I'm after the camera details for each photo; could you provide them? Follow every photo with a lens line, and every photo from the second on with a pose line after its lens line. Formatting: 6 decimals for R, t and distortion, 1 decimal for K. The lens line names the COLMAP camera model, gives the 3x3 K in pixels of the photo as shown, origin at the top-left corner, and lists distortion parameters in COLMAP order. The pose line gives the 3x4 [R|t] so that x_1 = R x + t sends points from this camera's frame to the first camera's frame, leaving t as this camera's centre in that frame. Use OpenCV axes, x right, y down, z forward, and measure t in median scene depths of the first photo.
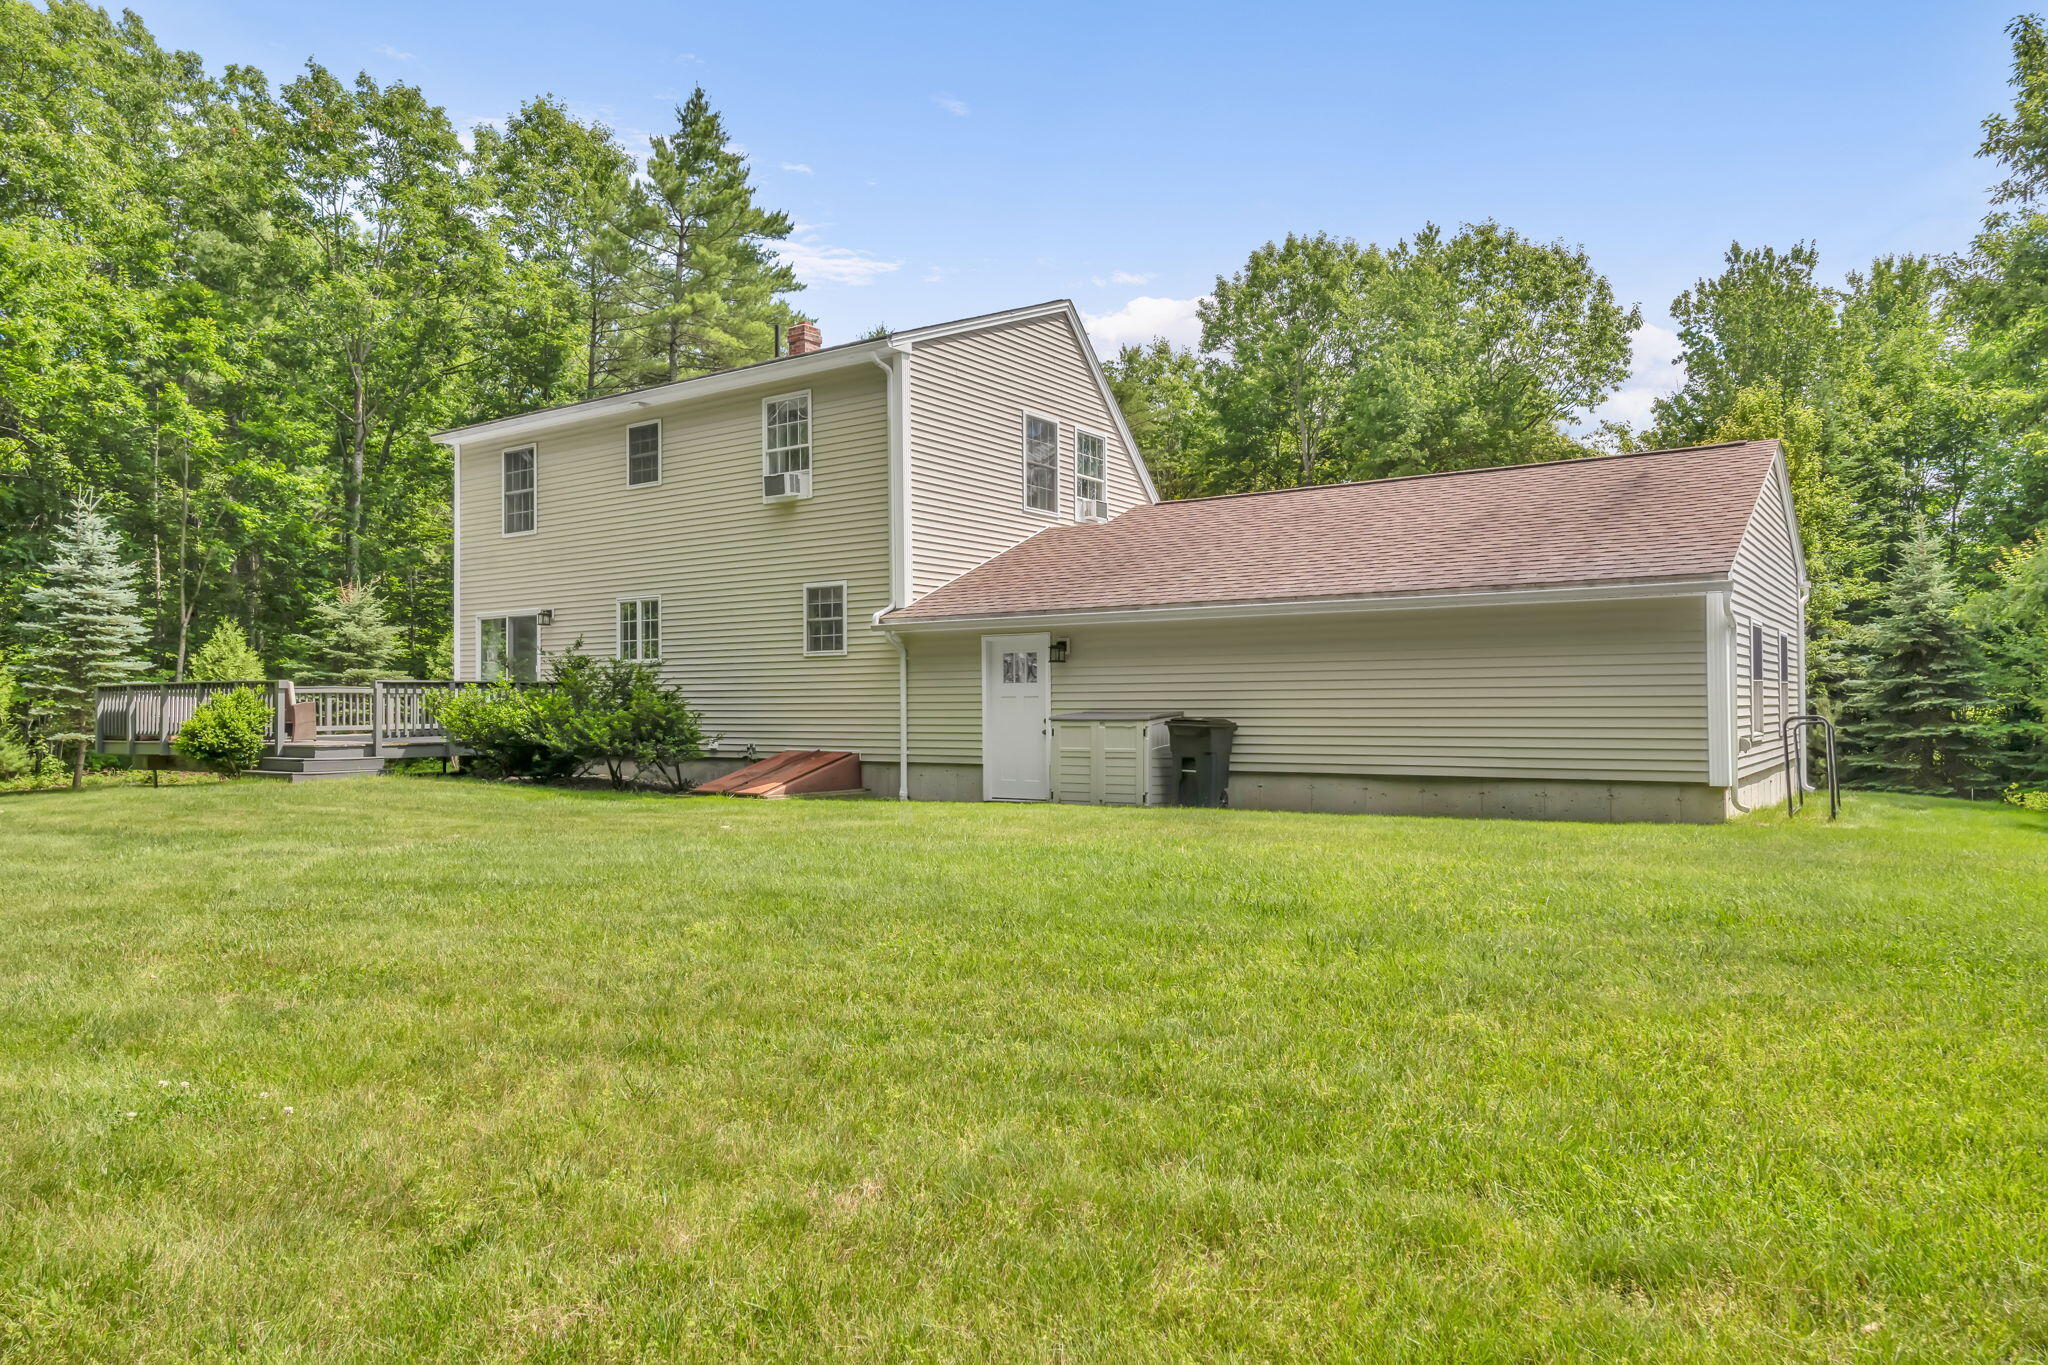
lens RADIAL K [[1335.9, 0, 1010.3], [0, 1335.9, 680.9], [0, 0, 1]] dist [0.006984, -0.004582]
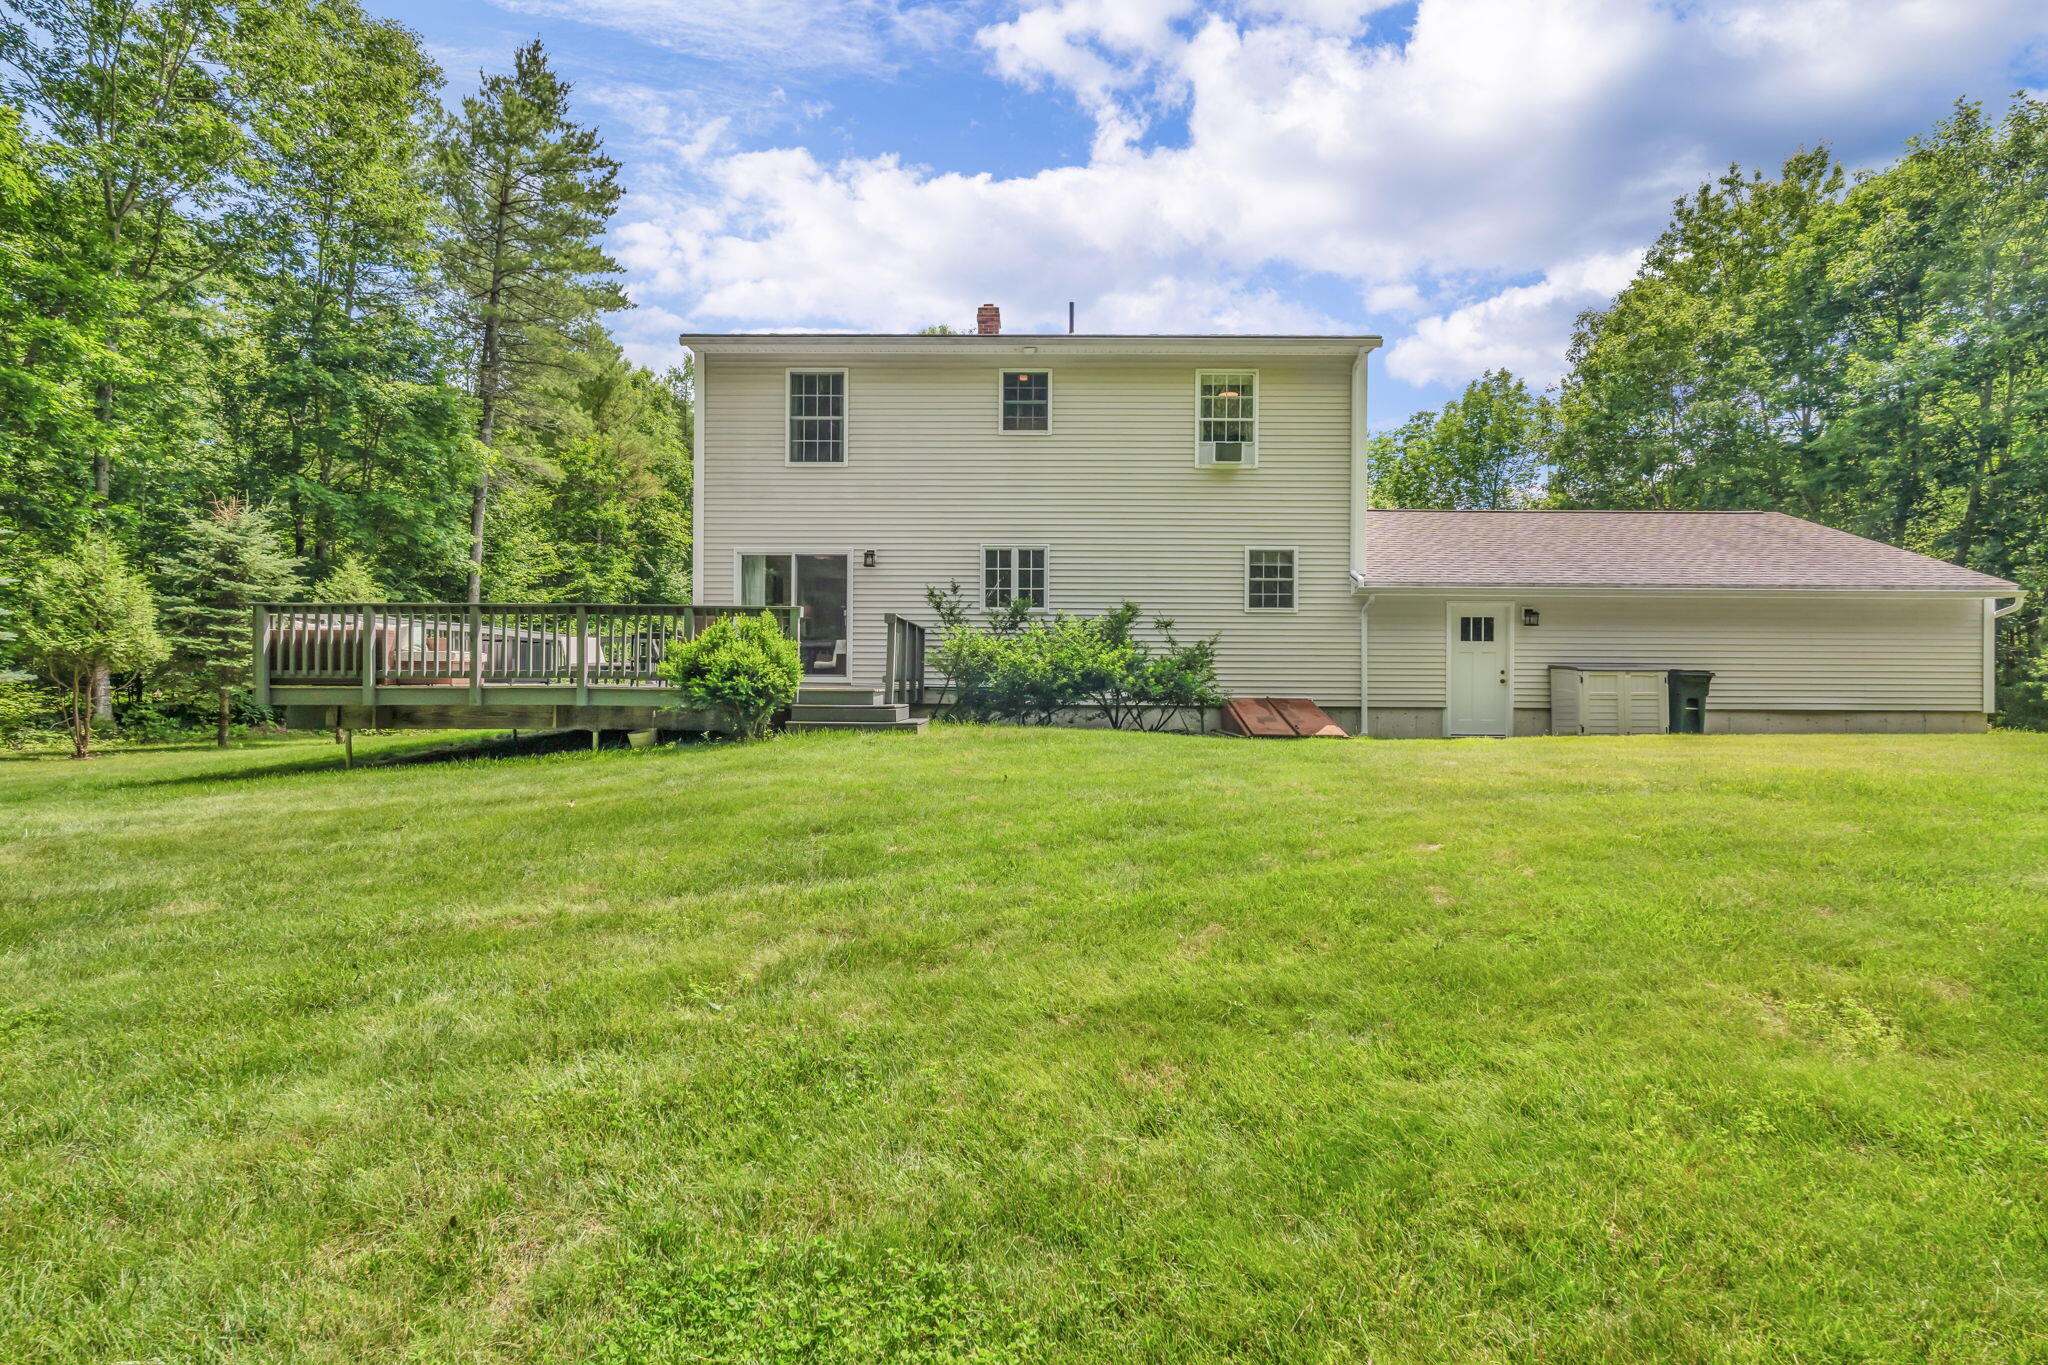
lens RADIAL K [[937.5, 0, 1030.3], [0, 937.5, 681.0], [0, 0, 1]] dist [0.010512, -0.000132]
pose [[0.818570, 0.010048, 0.574319, -0.747203], [-0.020972, 0.999703, 0.012401, 0.032608], [-0.574024, -0.022196, 0.818537, 0.470493]]
